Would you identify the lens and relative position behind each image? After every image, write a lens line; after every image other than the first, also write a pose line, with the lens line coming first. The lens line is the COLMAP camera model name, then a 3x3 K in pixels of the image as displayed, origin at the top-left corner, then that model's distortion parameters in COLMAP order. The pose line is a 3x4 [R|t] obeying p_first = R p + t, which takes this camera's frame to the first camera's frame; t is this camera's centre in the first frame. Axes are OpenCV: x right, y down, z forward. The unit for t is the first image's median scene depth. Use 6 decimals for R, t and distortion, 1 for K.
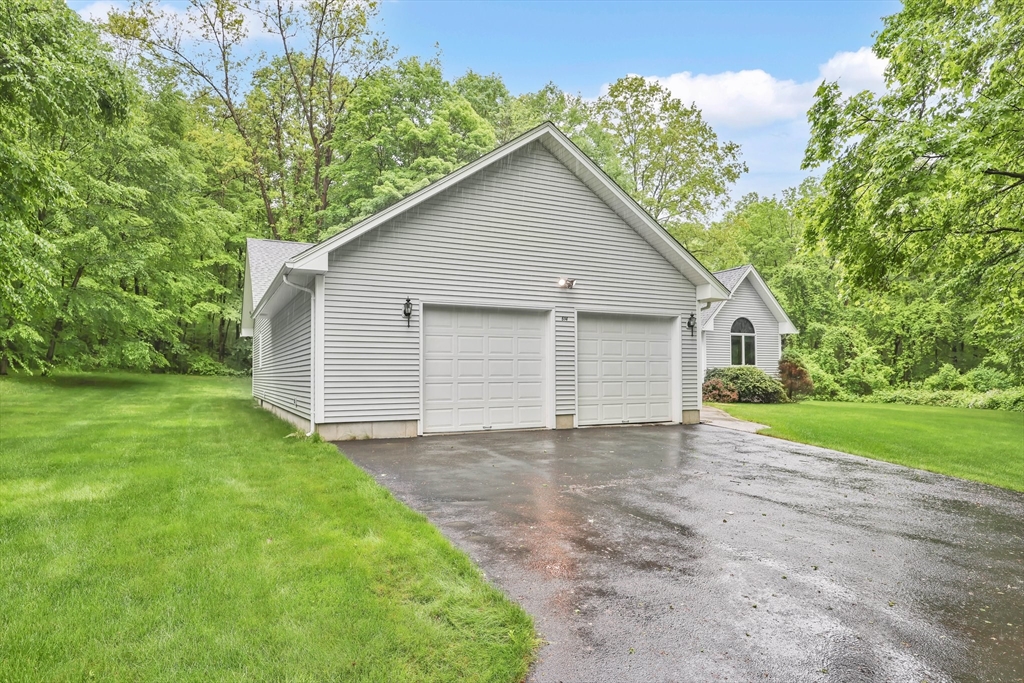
lens RADIAL K [[606.5, 0, 512.0], [0, 606.5, 341.5], [0, 0, 1]] dist [-0.000116, -0.000018]
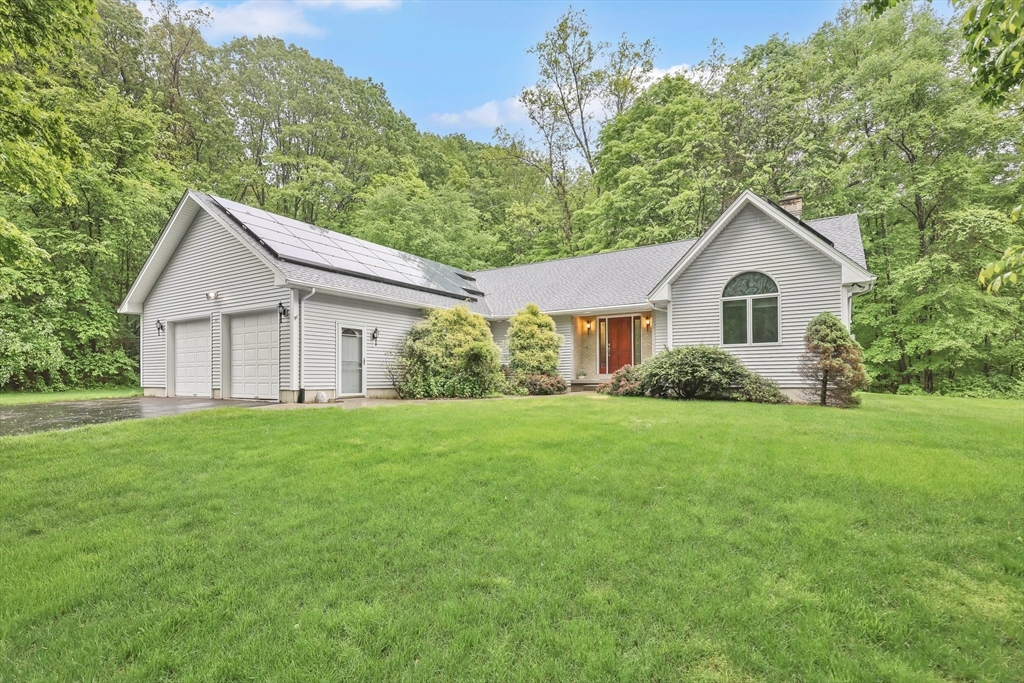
lens RADIAL K [[485.4, 0, 511.9], [0, 485.4, 376.3], [0, 0, 1]] dist [-0.000663, -0.000047]
pose [[0.527887, -0.000956, -0.849314, 0.699737], [0.051997, 0.998160, 0.031194, 0.045559], [0.847722, -0.060629, 0.526965, 0.491834]]
